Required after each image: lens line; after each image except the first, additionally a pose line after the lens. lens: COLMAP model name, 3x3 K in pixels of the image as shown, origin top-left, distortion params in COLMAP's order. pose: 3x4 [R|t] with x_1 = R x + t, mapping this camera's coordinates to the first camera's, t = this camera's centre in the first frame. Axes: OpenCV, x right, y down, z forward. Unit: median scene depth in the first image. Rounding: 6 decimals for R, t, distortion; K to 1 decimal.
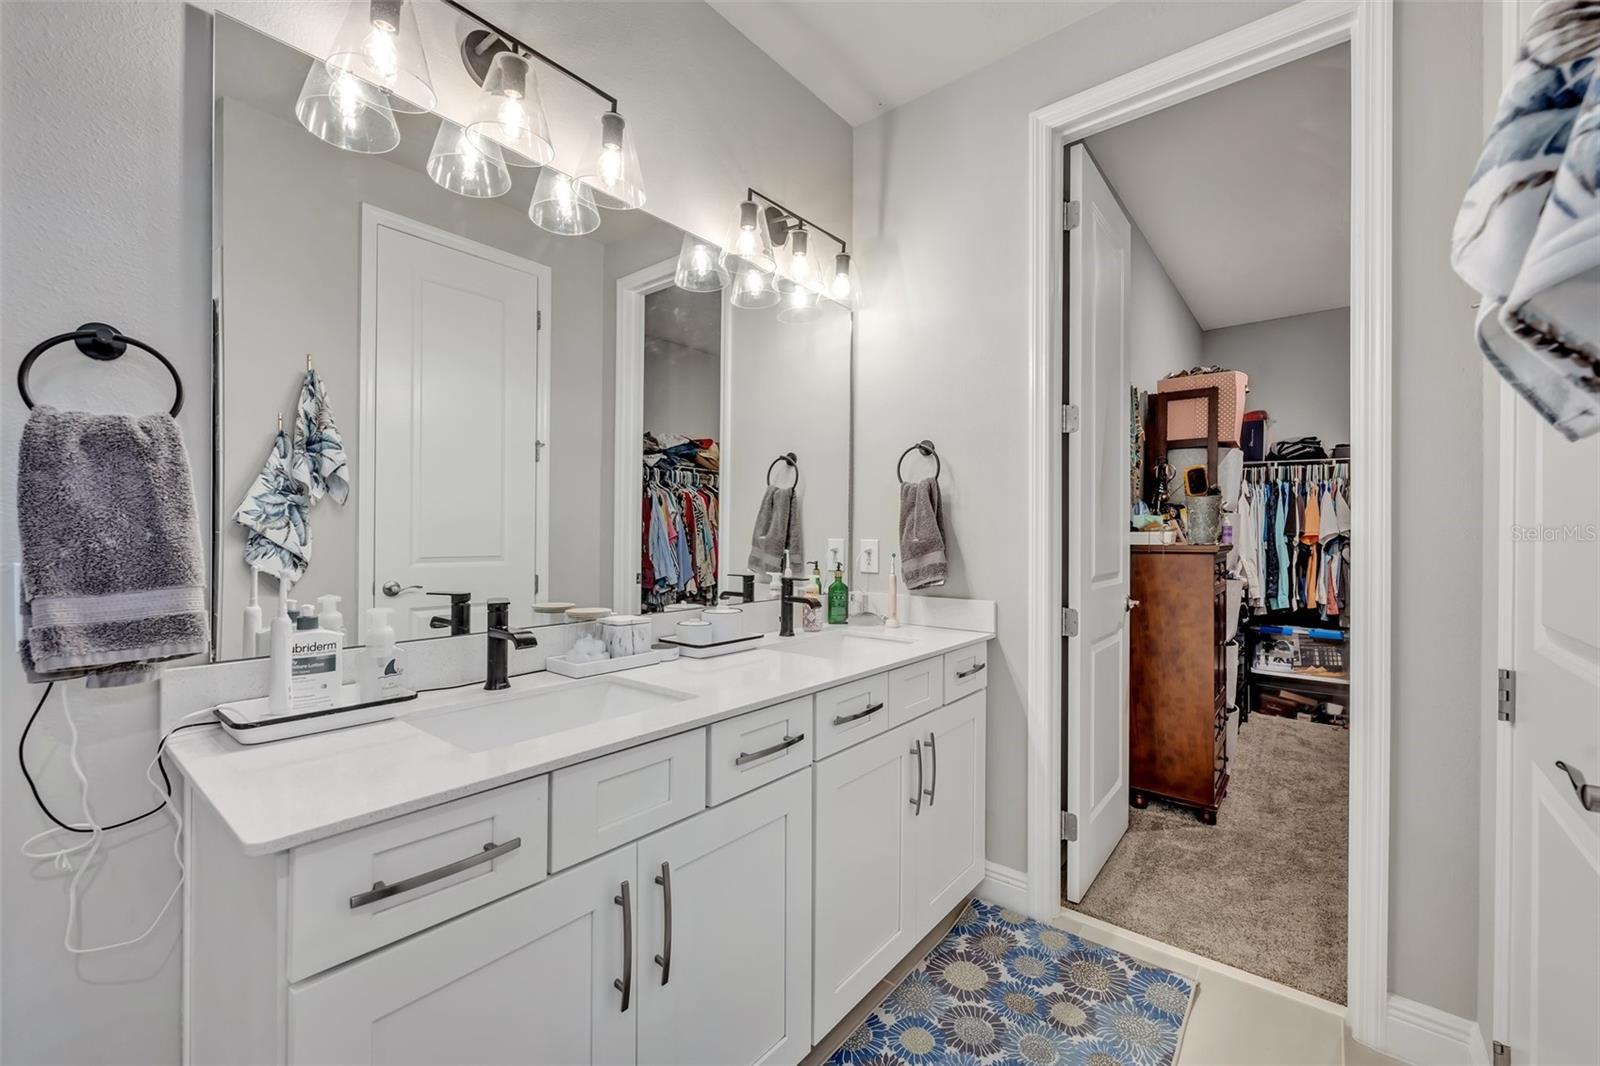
lens RADIAL K [[627.9, 0, 795.4], [0, 627.9, 535.7], [0, 0, 1]] dist [-0.003515, 0.000235]
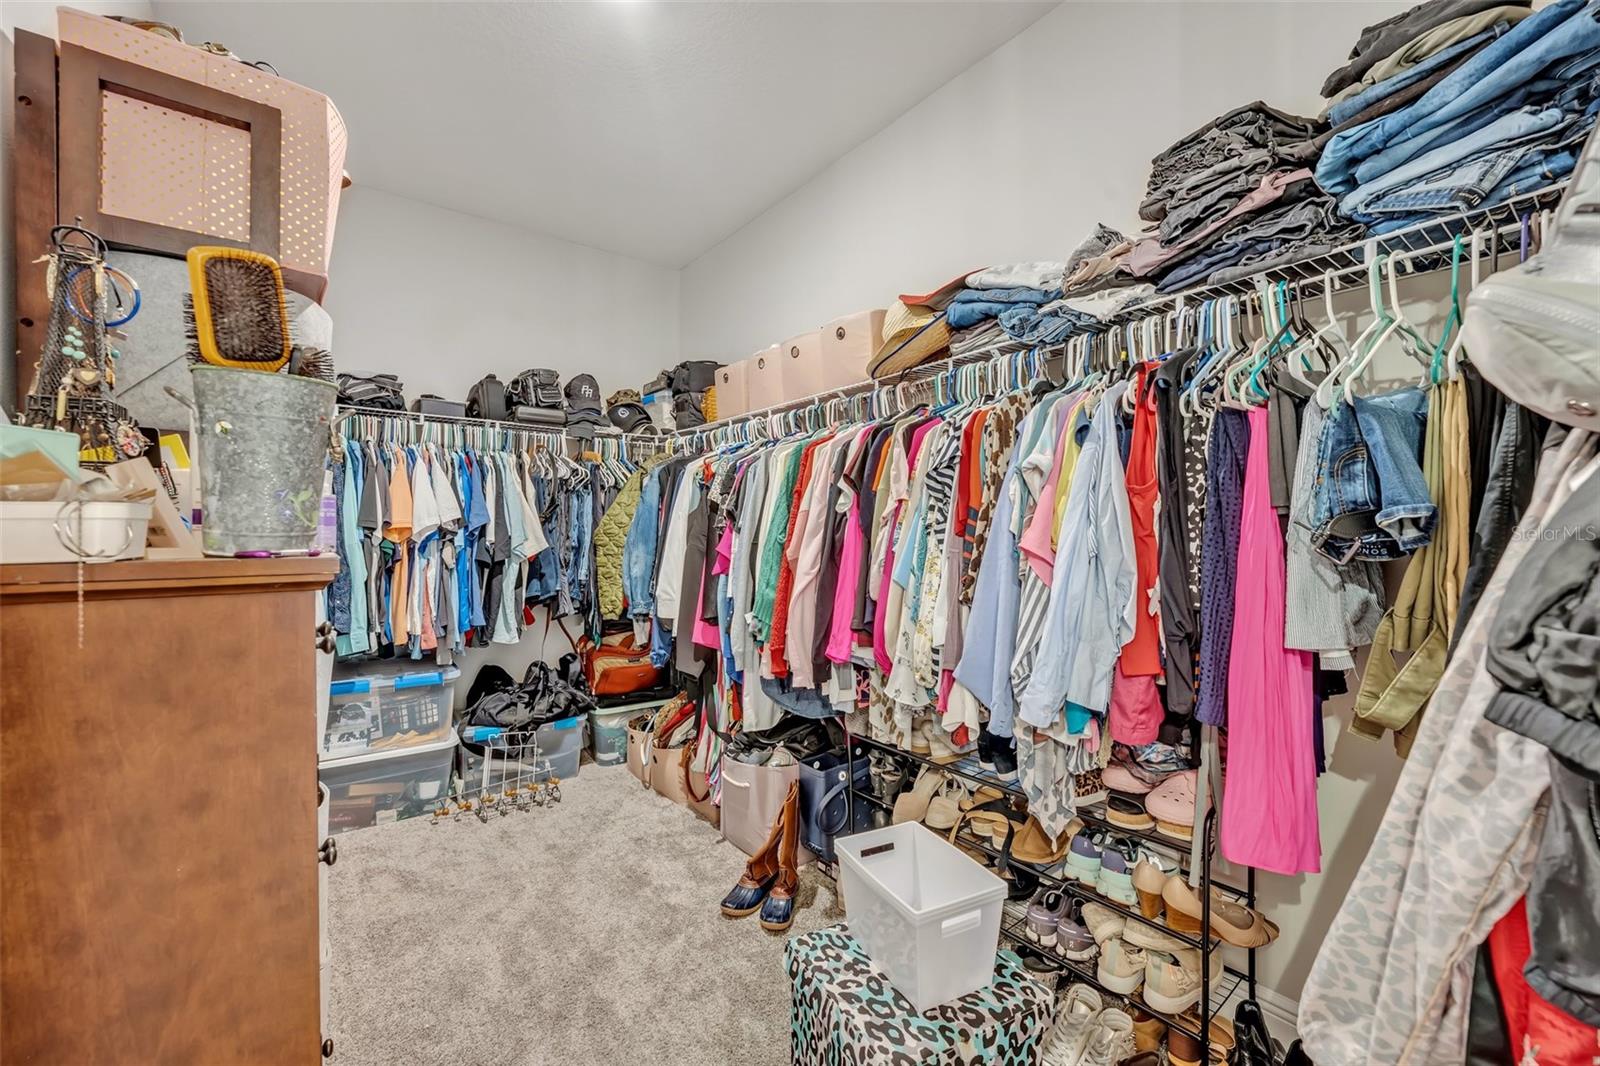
lens RADIAL K [[627.9, 0, 798.7], [0, 627.9, 535.2], [0, 0, 1]] dist [-0.003515, 0.000235]
pose [[0.197453, -0.007330, 0.980285, 0.285660], [0.000588, 0.999973, 0.007358, 0.002659], [-0.980312, -0.000877, 0.197452, 0.481298]]
